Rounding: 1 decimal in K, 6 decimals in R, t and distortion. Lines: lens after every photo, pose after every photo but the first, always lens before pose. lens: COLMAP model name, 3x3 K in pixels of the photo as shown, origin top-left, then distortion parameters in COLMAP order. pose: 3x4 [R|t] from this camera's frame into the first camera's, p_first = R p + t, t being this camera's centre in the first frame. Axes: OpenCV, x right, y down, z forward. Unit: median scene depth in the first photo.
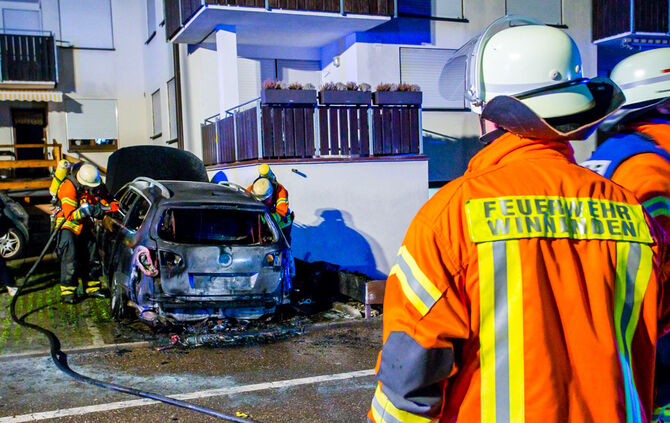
lens RADIAL K [[642.6, 0, 313.9], [0, 642.6, 227.5], [0, 0, 1]] dist [-0.006113, 0.003311]
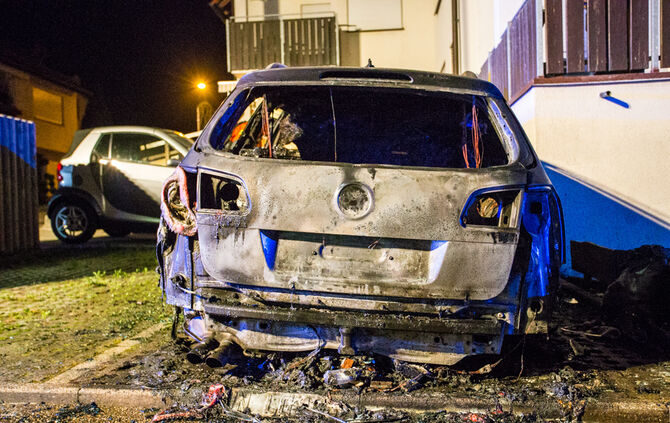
lens RADIAL K [[605.9, 0, 333.1], [0, 605.9, 229.5], [0, 0, 1]] dist [-0.000564, 0.072820]
pose [[0.882687, 0.022183, -0.469438, 0.018360], [-0.036644, 0.999093, -0.021691, 0.073100], [0.468531, 0.036348, 0.882699, 0.657074]]
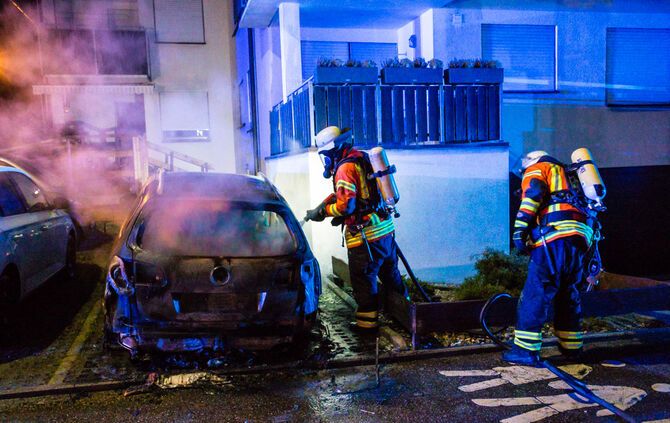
lens RADIAL K [[564.1, 0, 334.1], [0, 564.1, 233.4], [0, 0, 1]] dist [0.000043, 0.001086]
pose [[0.990259, 0.018467, -0.138006, 0.084529], [-0.012948, 0.999084, 0.040778, -0.029191], [0.138633, -0.038594, 0.989592, 0.341882]]
